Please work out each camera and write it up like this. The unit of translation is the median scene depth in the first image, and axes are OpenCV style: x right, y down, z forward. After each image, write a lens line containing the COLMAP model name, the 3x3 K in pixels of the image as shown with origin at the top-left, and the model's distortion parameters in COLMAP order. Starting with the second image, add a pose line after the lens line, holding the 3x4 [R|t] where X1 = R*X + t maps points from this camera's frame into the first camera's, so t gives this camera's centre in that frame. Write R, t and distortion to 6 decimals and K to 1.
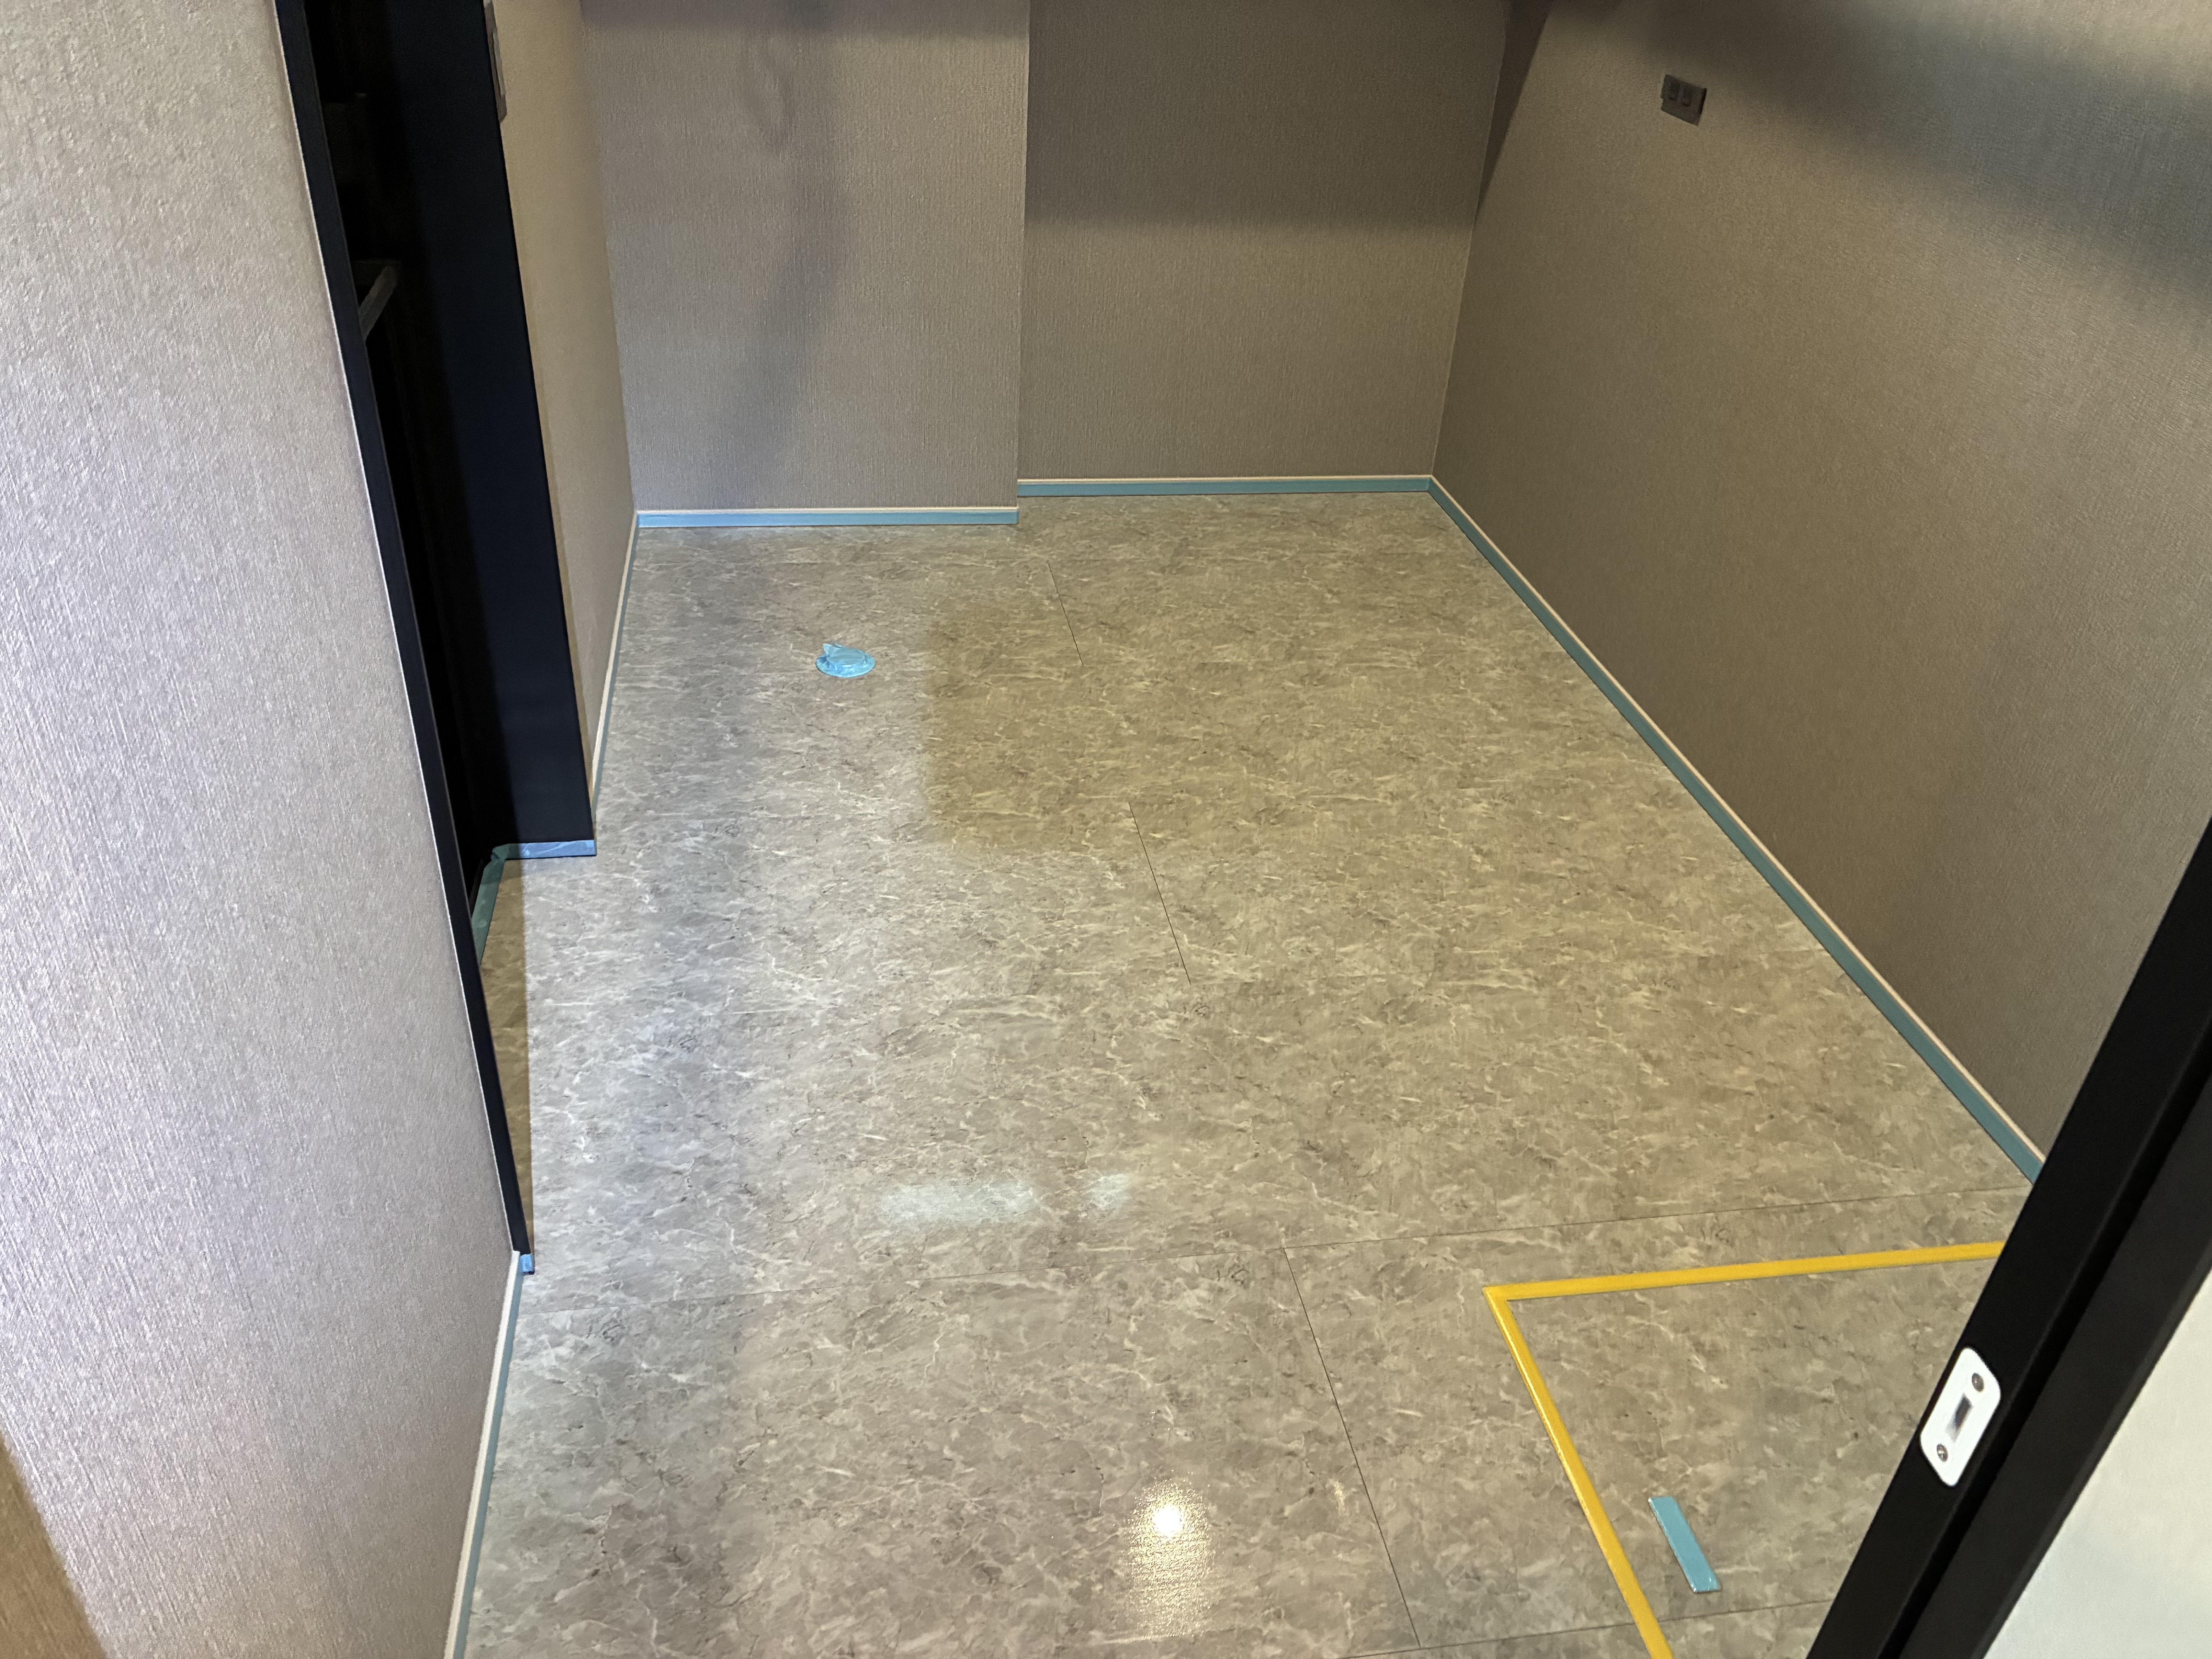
lens RADIAL K [[1682.6, 0, 1106.0], [0, 1682.6, 829.5], [0, 0, 1]] dist [0.043554, 0.001017]
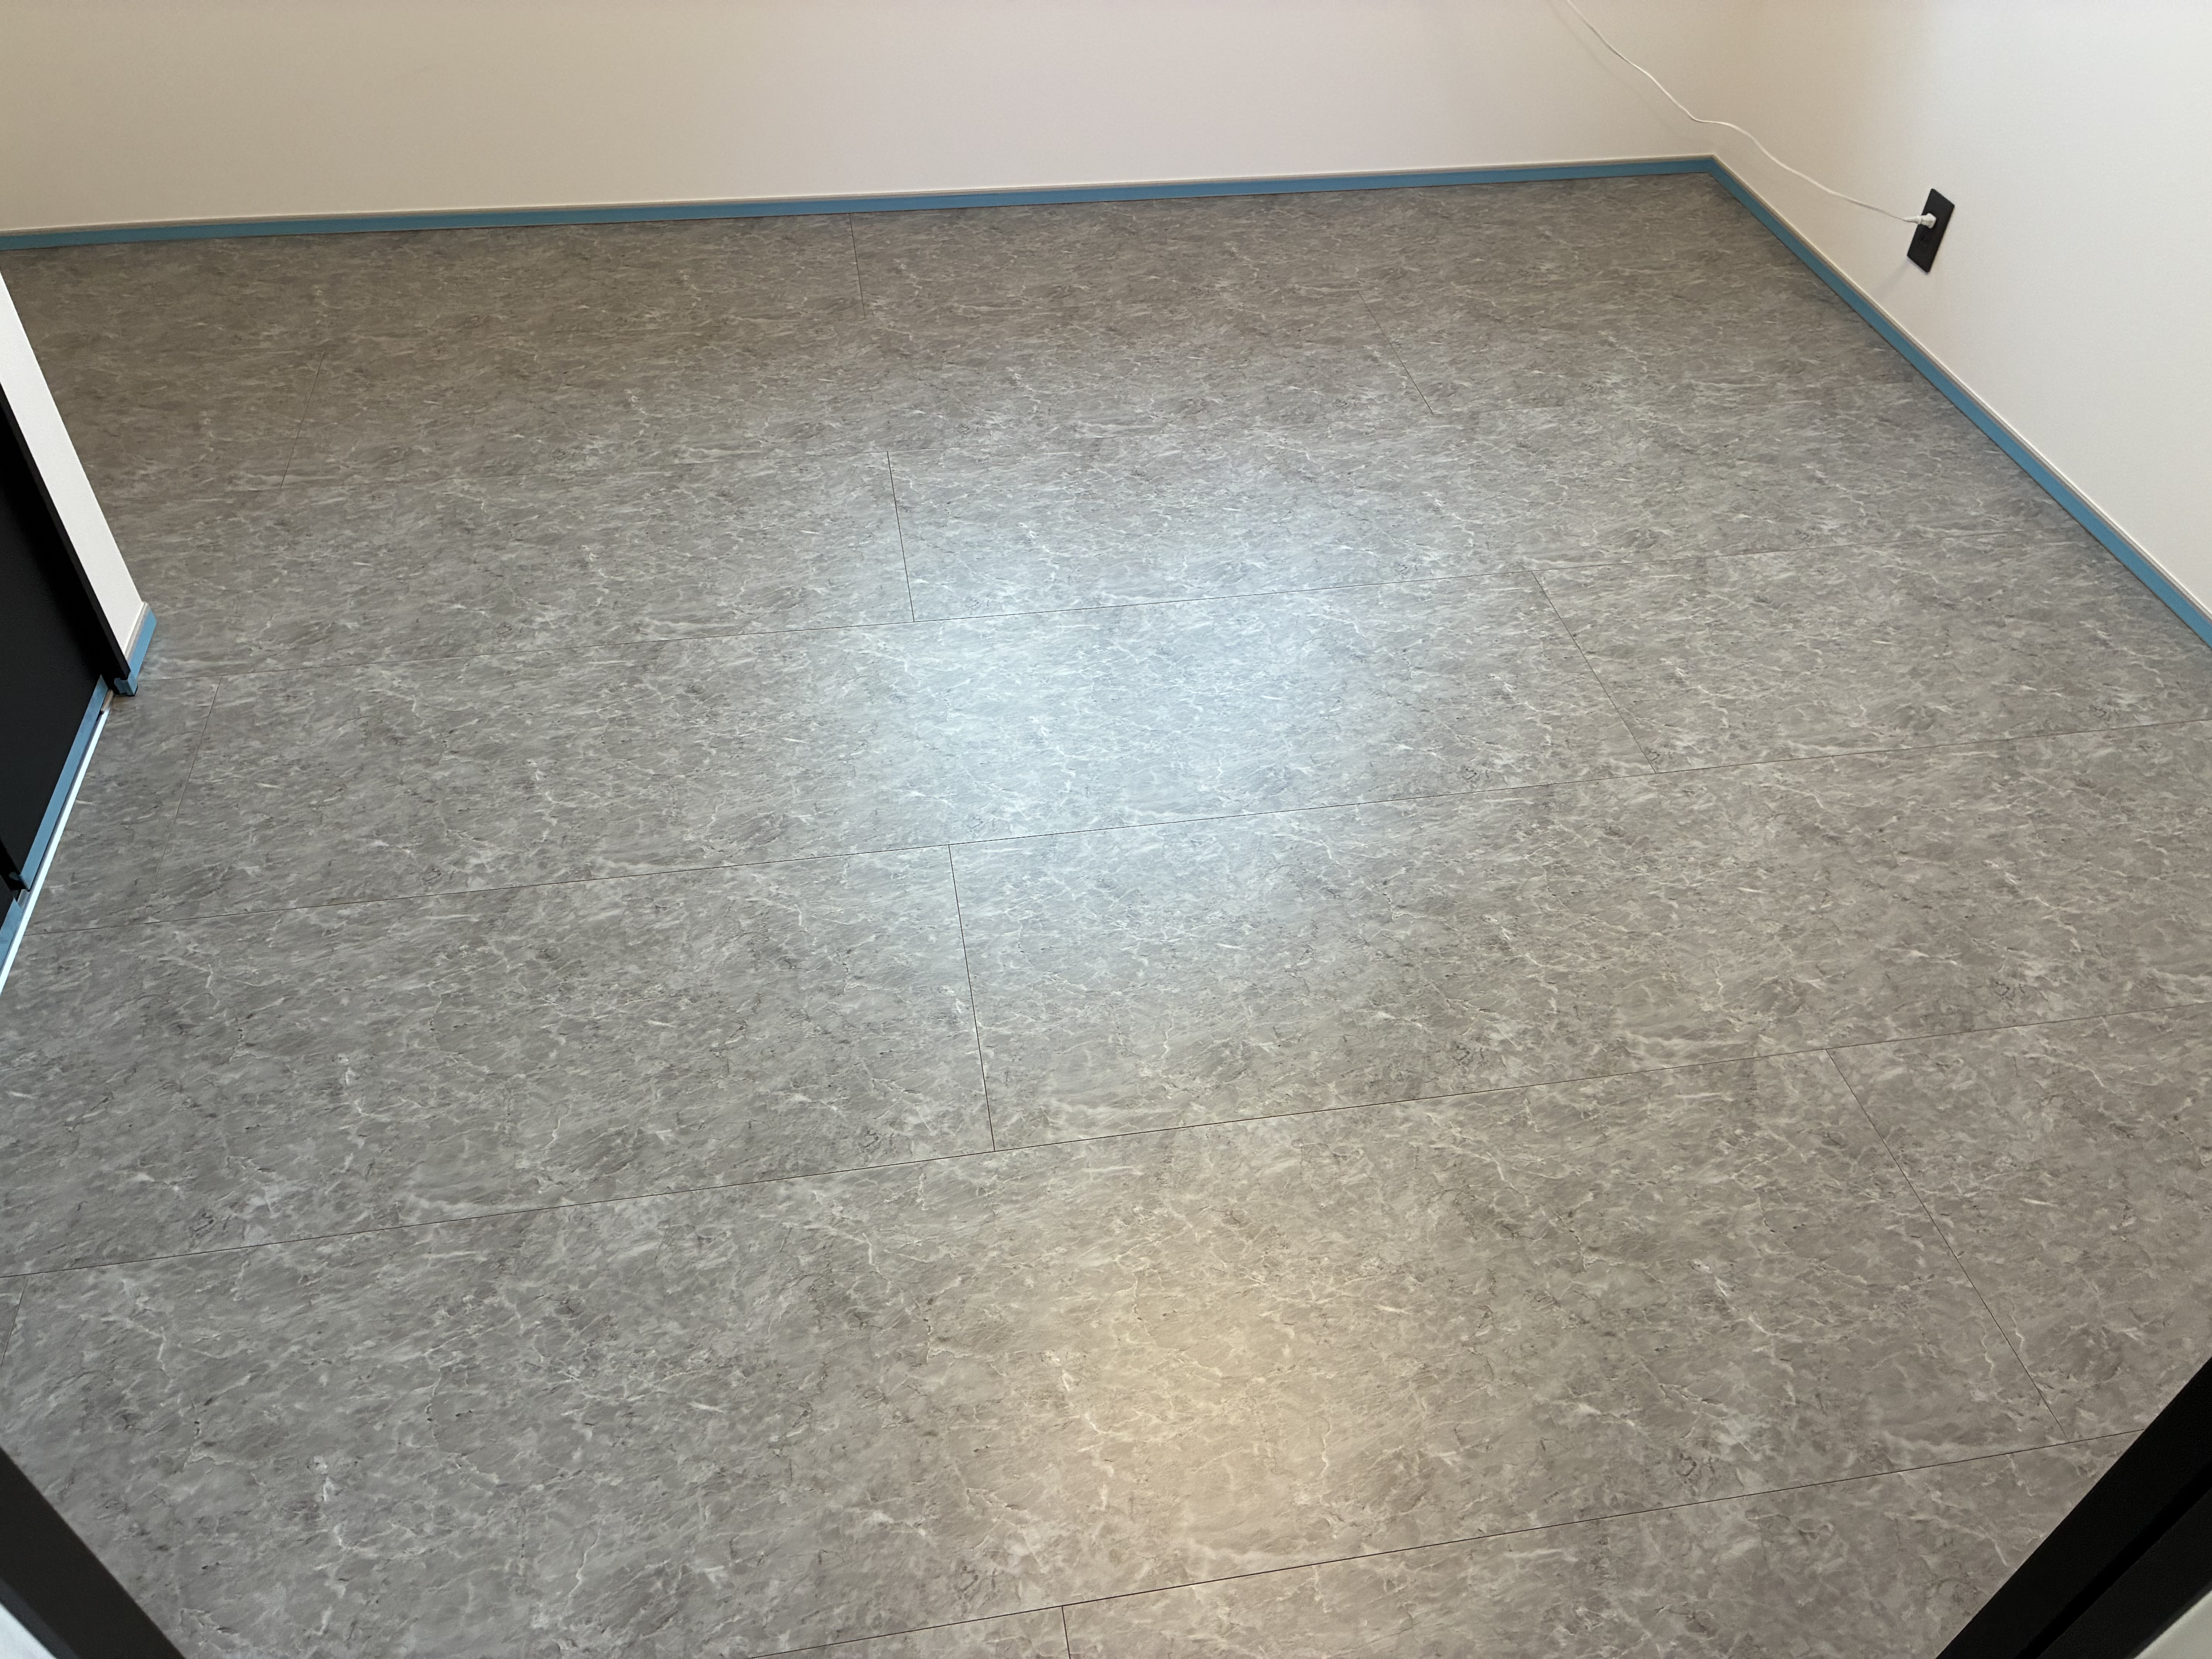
lens RADIAL K [[1679.1, 0, 1093.7], [0, 1679.1, 829.6], [0, 0, 1]] dist [0.043393, -0.000017]
pose [[-0.997717, -0.050533, -0.044808, -0.327474], [-0.055435, 0.233757, 0.970713, -0.667780], [-0.038578, 0.970981, -0.236025, 0.920229]]
